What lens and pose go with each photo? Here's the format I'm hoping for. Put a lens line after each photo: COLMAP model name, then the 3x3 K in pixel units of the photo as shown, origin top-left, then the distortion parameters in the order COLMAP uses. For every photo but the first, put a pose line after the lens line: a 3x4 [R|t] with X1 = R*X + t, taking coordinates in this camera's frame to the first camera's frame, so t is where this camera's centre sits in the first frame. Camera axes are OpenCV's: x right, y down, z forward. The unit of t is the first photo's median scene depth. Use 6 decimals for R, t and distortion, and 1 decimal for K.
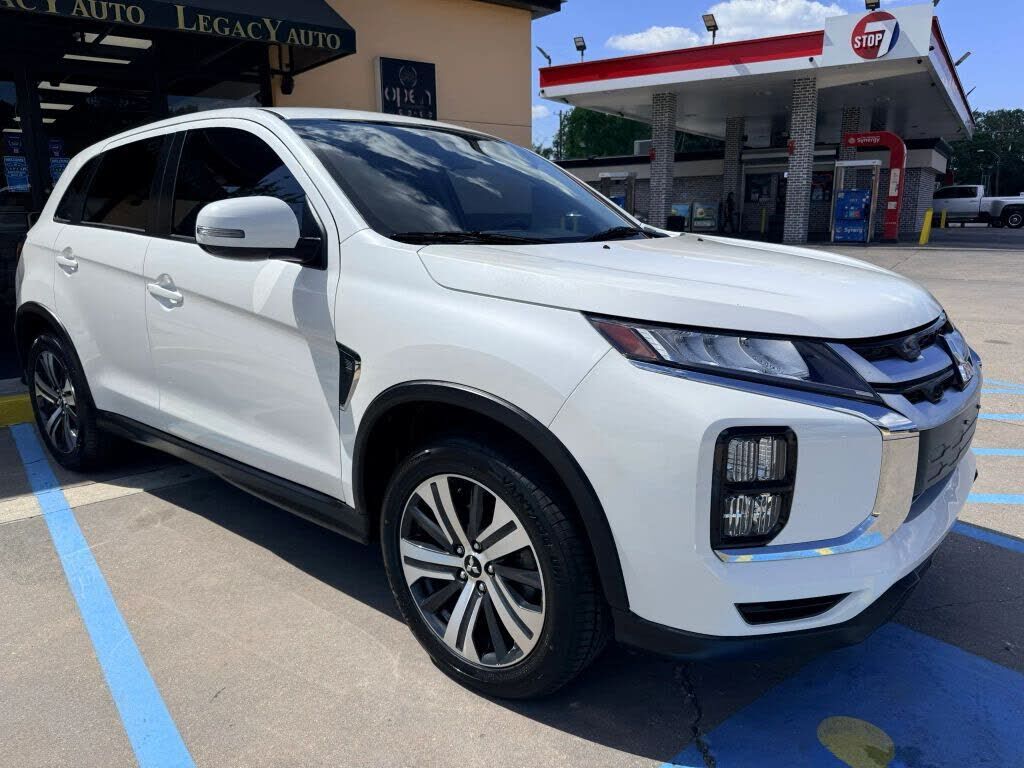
lens RADIAL K [[734.4, 0, 523.1], [0, 734.4, 386.9], [0, 0, 1]] dist [-0.002952, 0.000858]
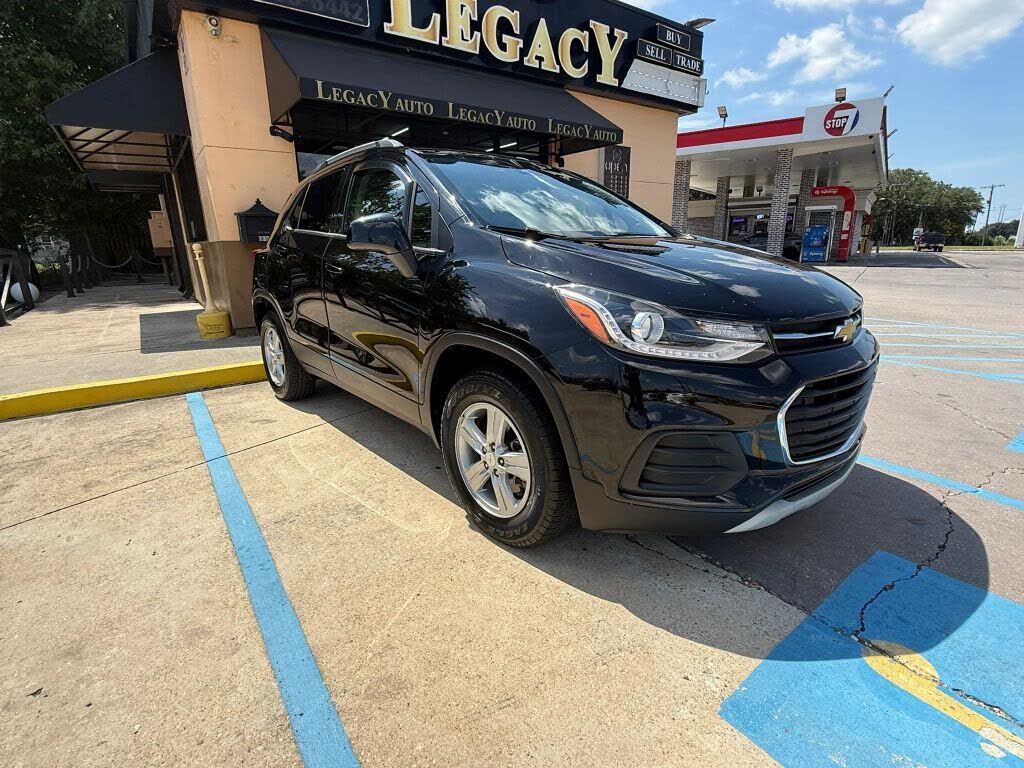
lens RADIAL K [[509.2, 0, 512.0], [0, 509.2, 384.0], [0, 0, 1]] dist [-0.002427, 0.000213]
pose [[0.998613, 0.010581, -0.051580, -0.111738], [-0.008884, 0.999416, 0.033004, 0.020854], [0.051899, -0.032500, 0.998123, -0.063144]]
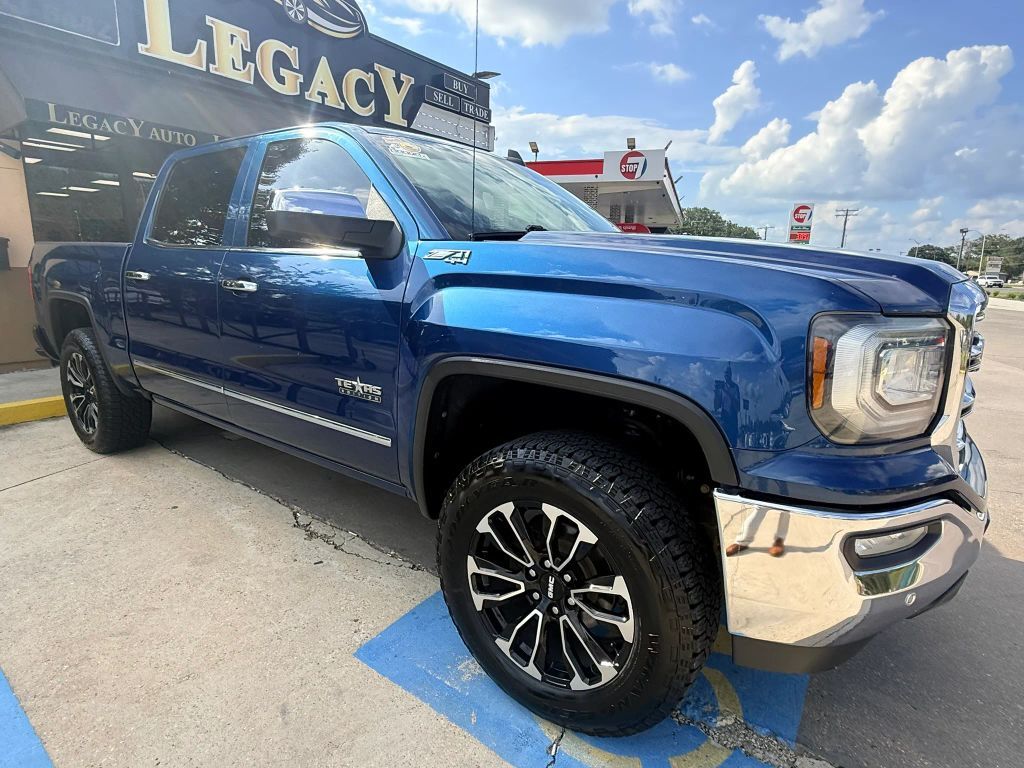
lens RADIAL K [[549.2, 0, 516.0], [0, 549.2, 382.6], [0, 0, 1]] dist [0.000023, -0.002378]
pose [[0.967356, -0.021551, 0.252502, -0.085957], [0.026887, 0.999482, -0.017702, 0.018622], [-0.251989, 0.023913, 0.967435, -0.099510]]
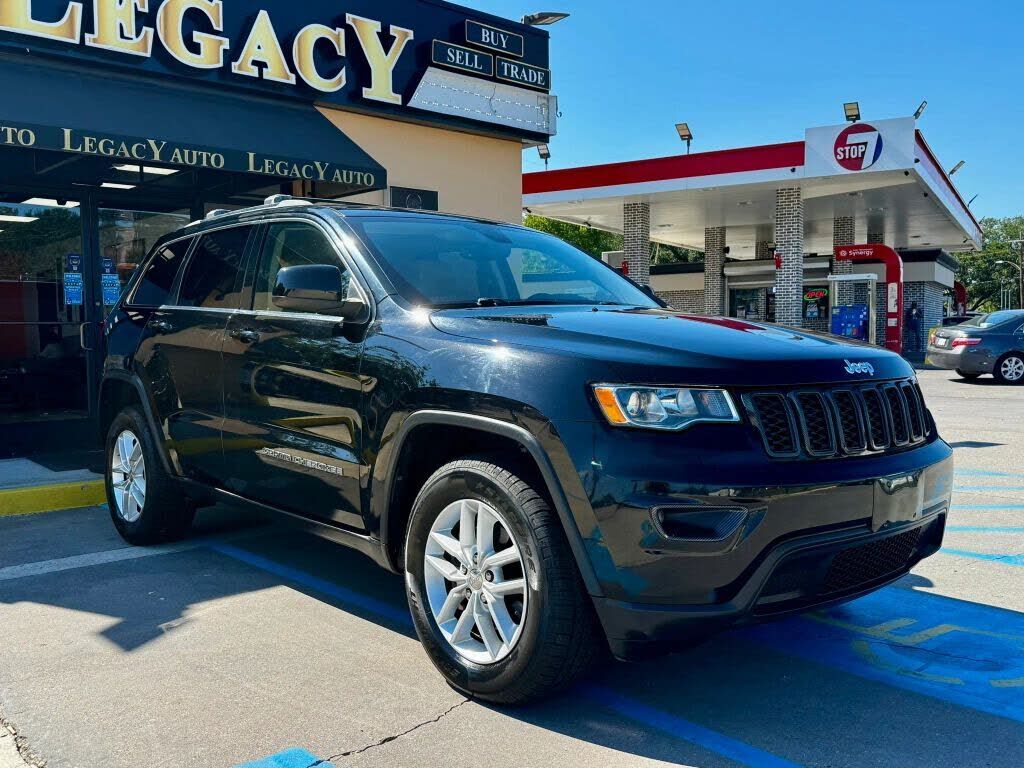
lens RADIAL K [[926.2, 0, 512.0], [0, 926.2, 384.0], [0, 0, 1]] dist [0.108511, -0.212743]
pose [[0.998511, -0.003167, 0.054467, -0.029559], [0.012815, 0.984000, -0.177705, 0.028138], [-0.053033, 0.178138, 0.982575, -0.101549]]
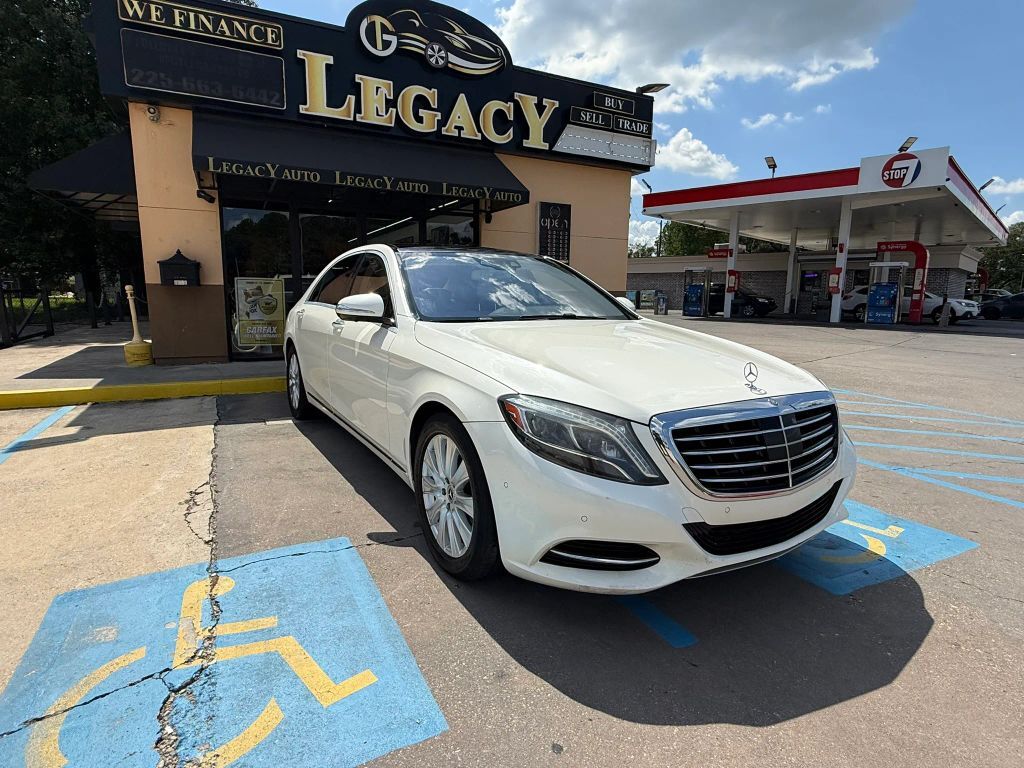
lens RADIAL K [[558.8, 0, 512.0], [0, 558.8, 384.0], [0, 0, 1]] dist [-0.003083, 0.002403]
pose [[0.978900, 0.058351, -0.195832, 0.008283], [-0.072655, 0.995127, -0.066665, 0.024226], [0.190988, 0.079486, 0.978369, -0.090223]]
